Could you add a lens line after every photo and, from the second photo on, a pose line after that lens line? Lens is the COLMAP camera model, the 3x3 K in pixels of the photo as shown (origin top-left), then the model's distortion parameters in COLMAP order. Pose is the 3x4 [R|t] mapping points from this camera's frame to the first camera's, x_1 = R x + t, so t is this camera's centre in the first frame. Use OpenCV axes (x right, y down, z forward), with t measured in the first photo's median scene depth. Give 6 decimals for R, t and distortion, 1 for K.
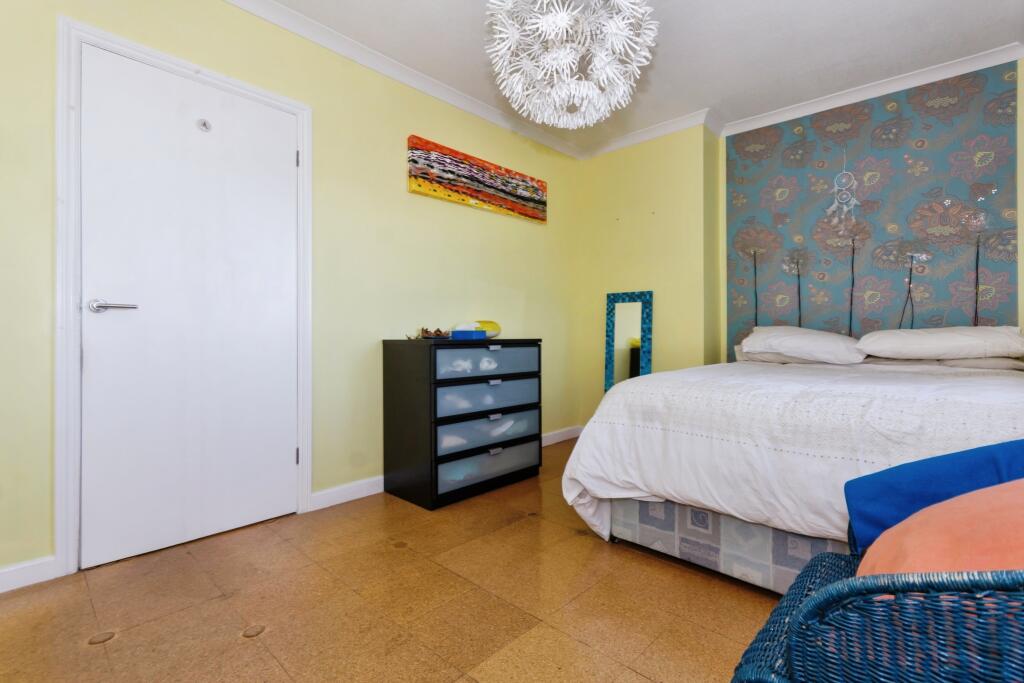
lens RADIAL K [[459.7, 0, 520.1], [0, 459.7, 336.5], [0, 0, 1]] dist [-0.004307, 0.000300]
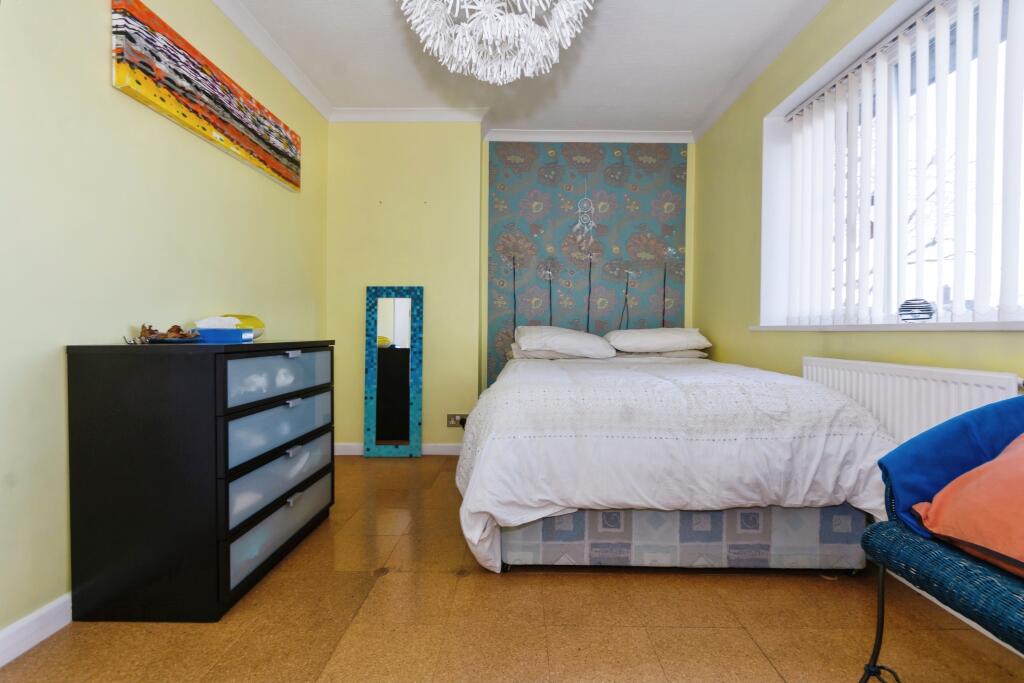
lens RADIAL K [[459.7, 0, 512.3], [0, 459.7, 342.0], [0, 0, 1]] dist [-0.004307, 0.000300]
pose [[0.746343, -0.014908, 0.665395, -0.258868], [0.003257, 0.999819, 0.018748, -0.005453], [-0.665554, -0.011826, 0.746256, 0.241796]]
